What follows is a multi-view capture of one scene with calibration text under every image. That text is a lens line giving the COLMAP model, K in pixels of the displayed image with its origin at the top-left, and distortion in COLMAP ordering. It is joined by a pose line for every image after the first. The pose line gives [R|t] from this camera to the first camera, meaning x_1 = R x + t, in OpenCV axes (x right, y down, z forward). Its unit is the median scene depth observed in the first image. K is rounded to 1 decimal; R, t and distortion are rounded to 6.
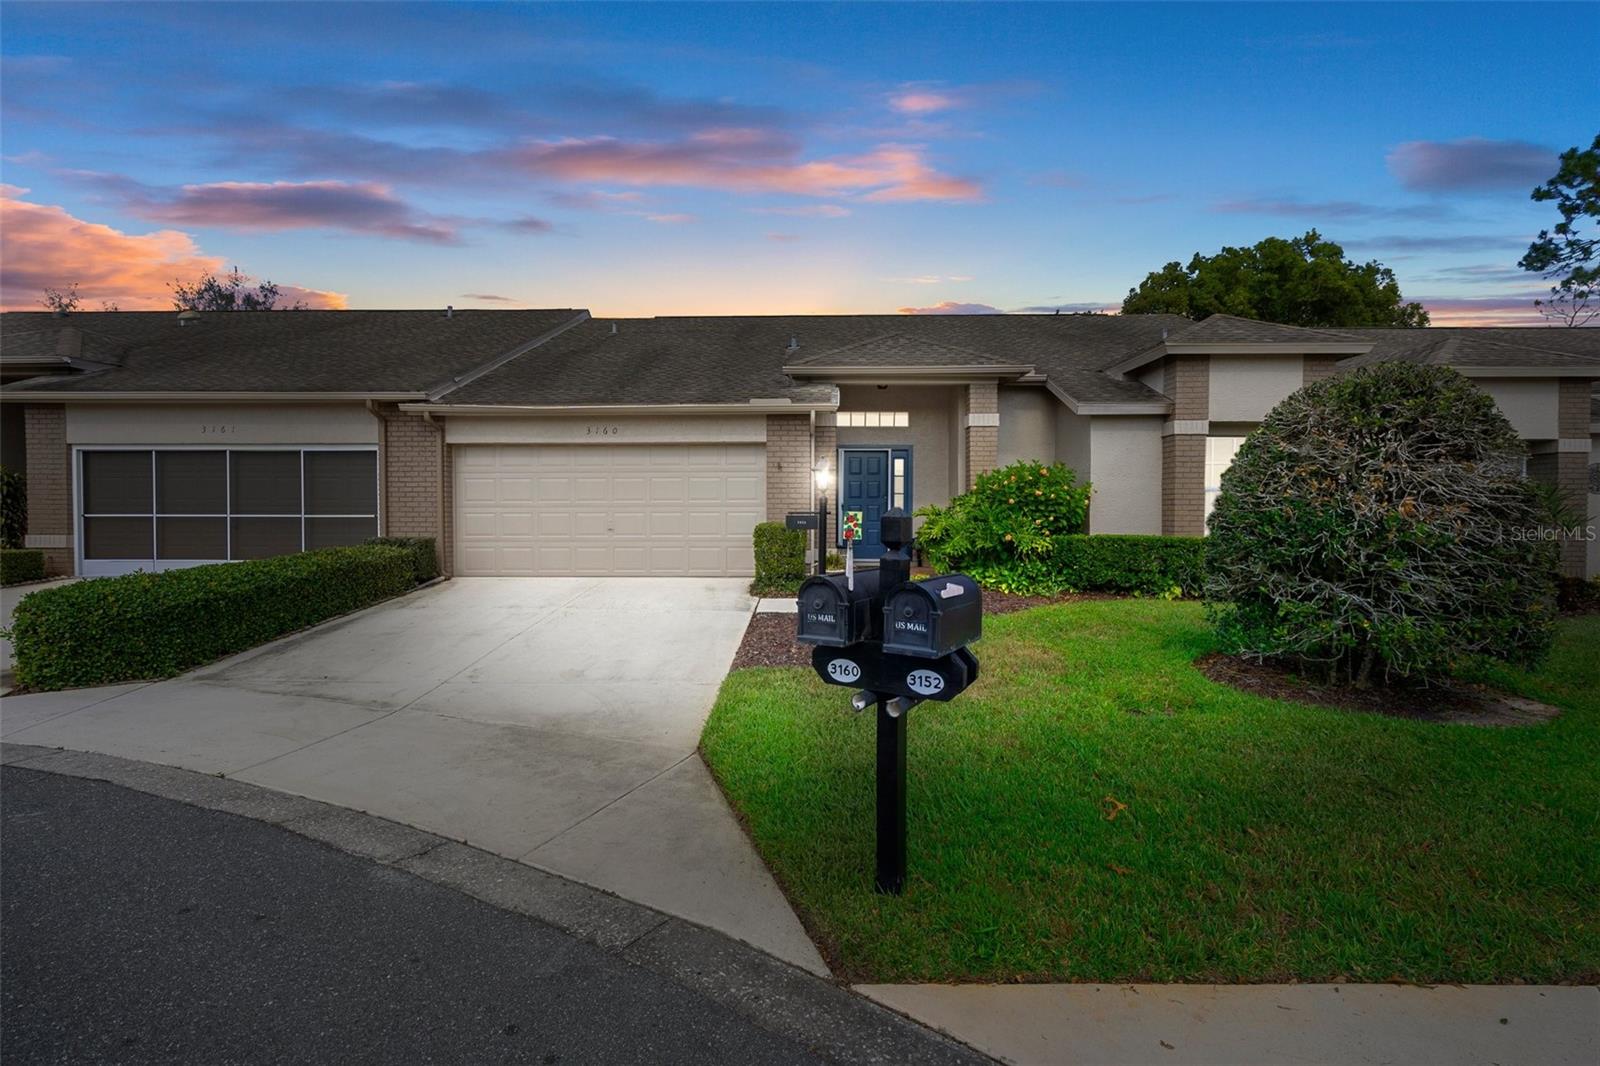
lens RADIAL K [[767.7, 0, 799.8], [0, 767.7, 512.9], [0, 0, 1]] dist [0.001242, 0.000133]
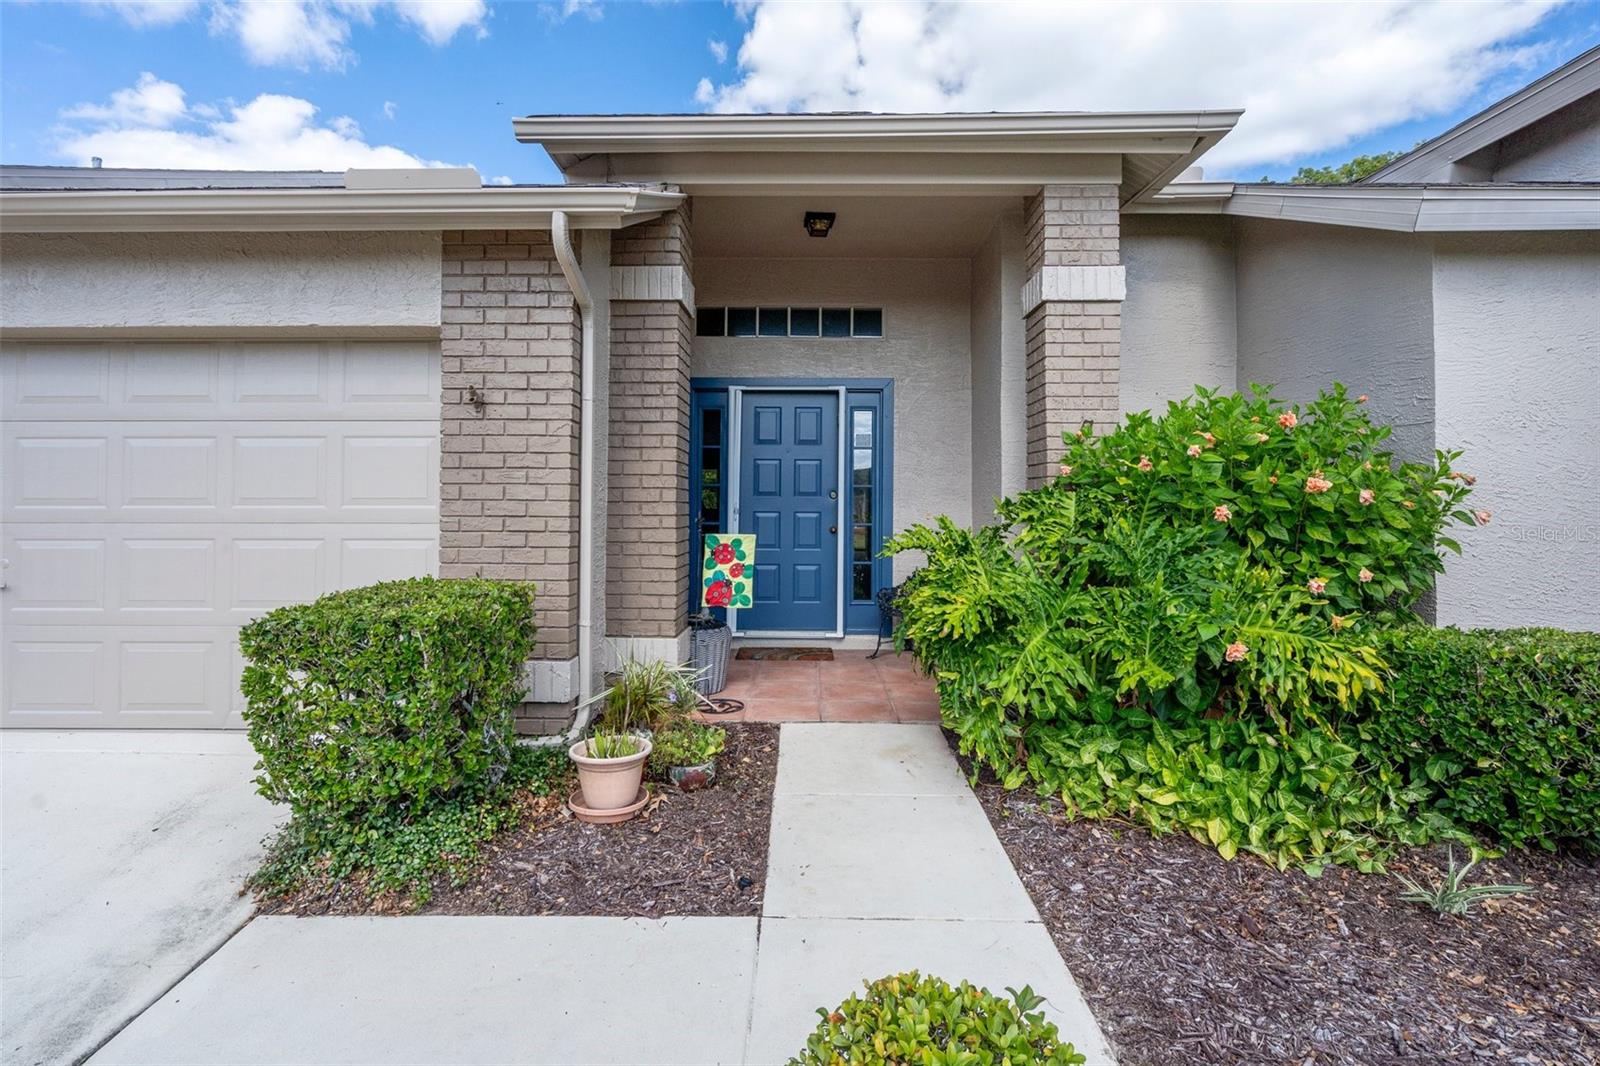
lens RADIAL K [[767.7, 0, 799.8], [0, 767.7, 512.9], [0, 0, 1]] dist [0.001242, 0.000133]
pose [[0.999880, 0.003049, 0.015213, 0.105072], [-0.003159, 0.999969, 0.007245, -0.015918], [-0.015191, -0.007292, 0.999858, 0.671540]]
